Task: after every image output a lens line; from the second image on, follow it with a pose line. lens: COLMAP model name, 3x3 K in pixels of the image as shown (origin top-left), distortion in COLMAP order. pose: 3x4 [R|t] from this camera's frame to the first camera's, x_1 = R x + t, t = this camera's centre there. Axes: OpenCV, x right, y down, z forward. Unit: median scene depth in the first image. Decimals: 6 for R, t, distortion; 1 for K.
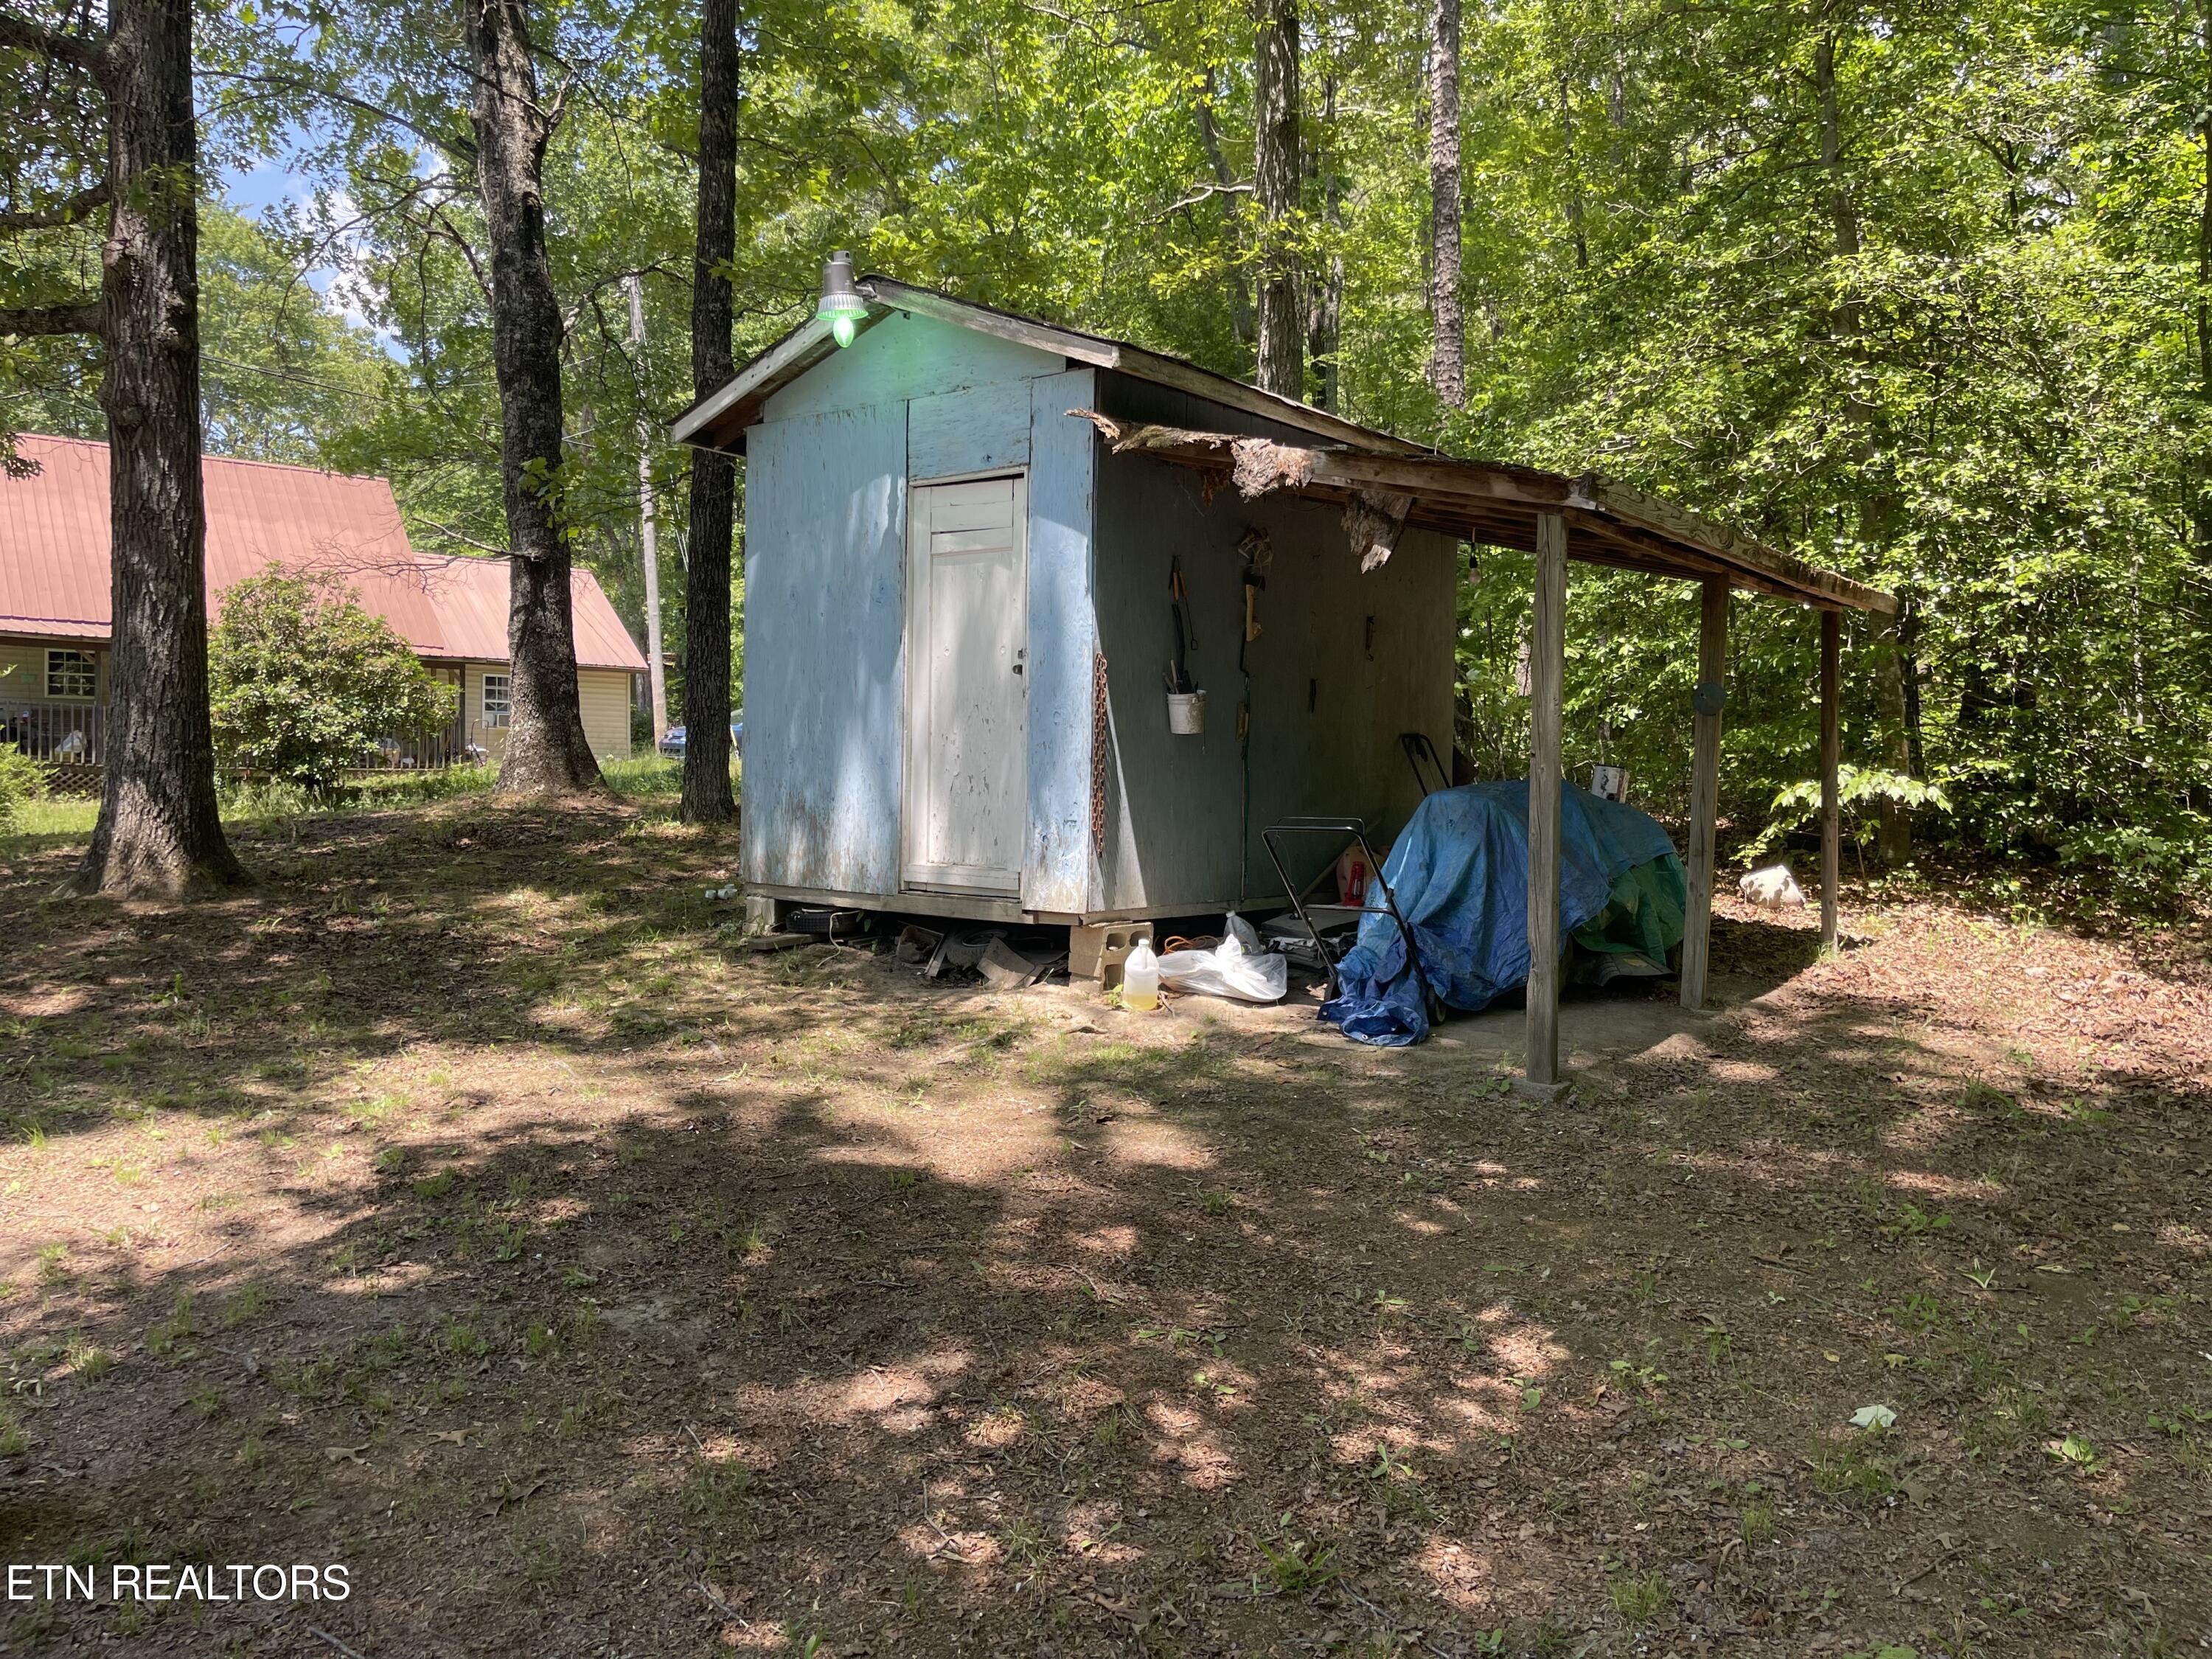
lens RADIAL K [[1663.5, 0, 1104.0], [0, 1663.5, 834.0], [0, 0, 1]] dist [0.034162, -0.080098]
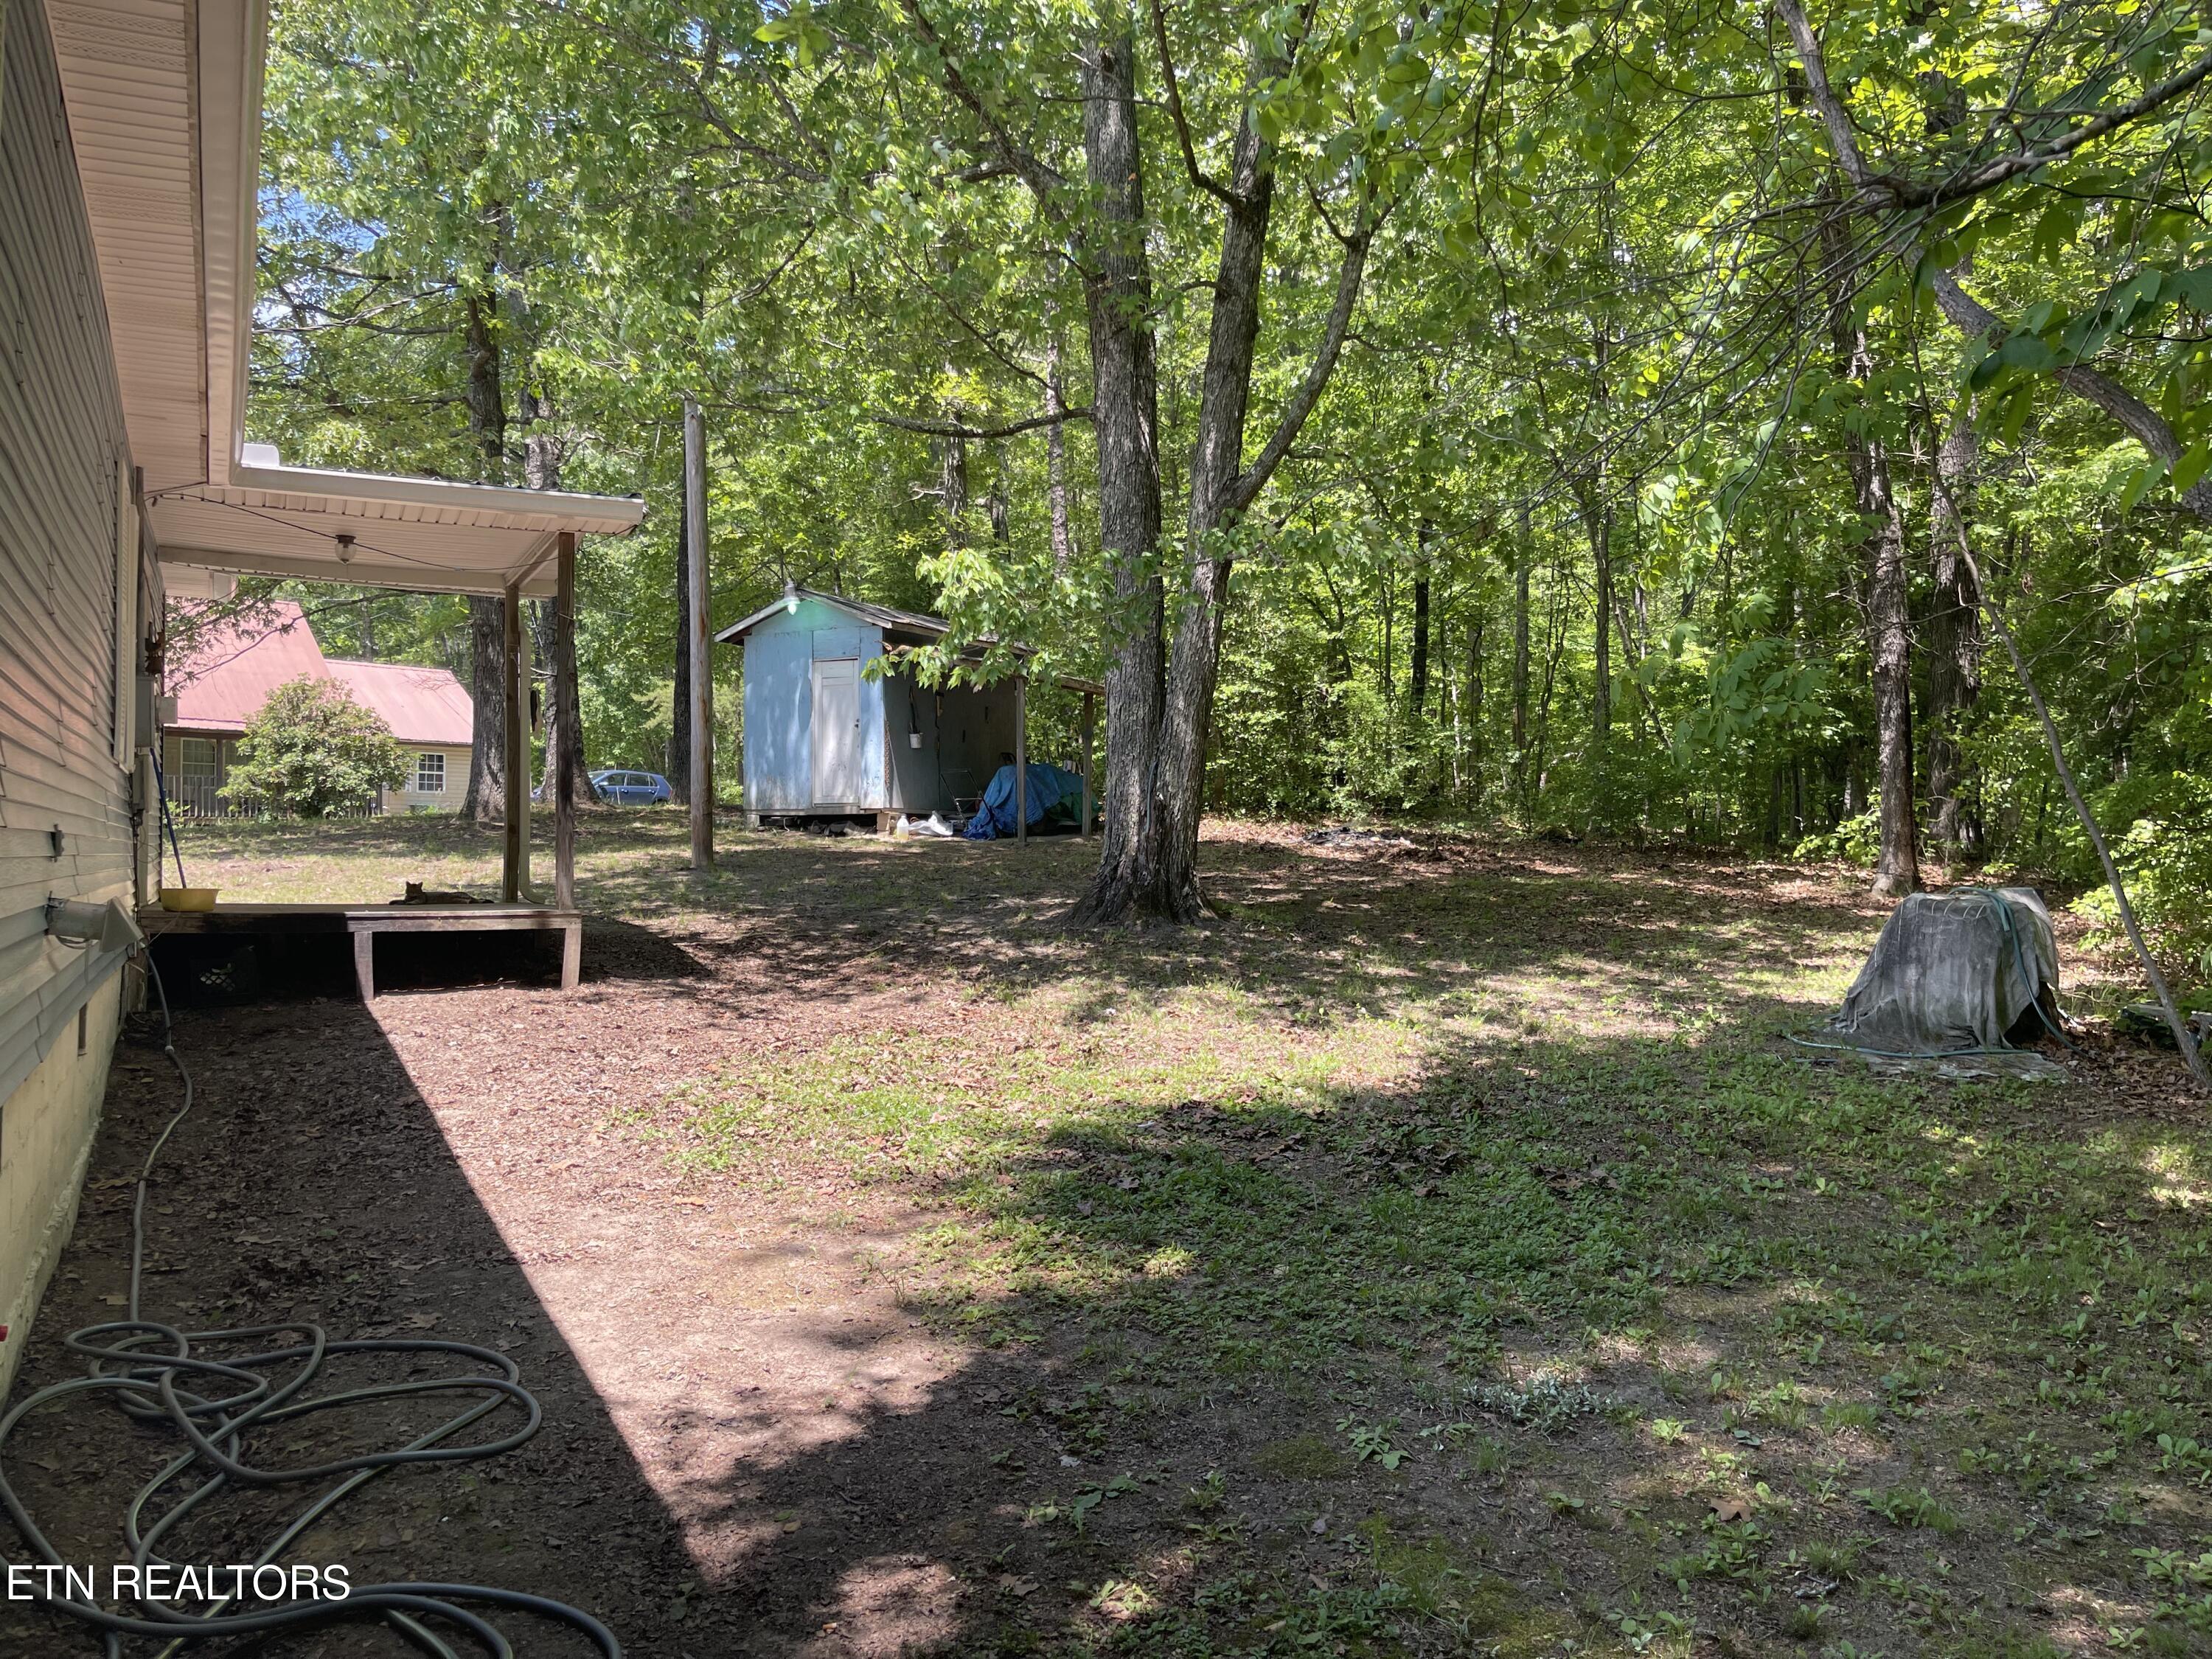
lens RADIAL K [[1663.5, 0, 1111.8], [0, 1663.5, 831.0], [0, 0, 1]] dist [0.034162, -0.080098]
pose [[0.985734, -0.017942, 0.167350, -0.100774], [0.026806, 0.998346, -0.050860, 0.237020], [-0.166160, 0.054620, 0.984585, -1.871692]]
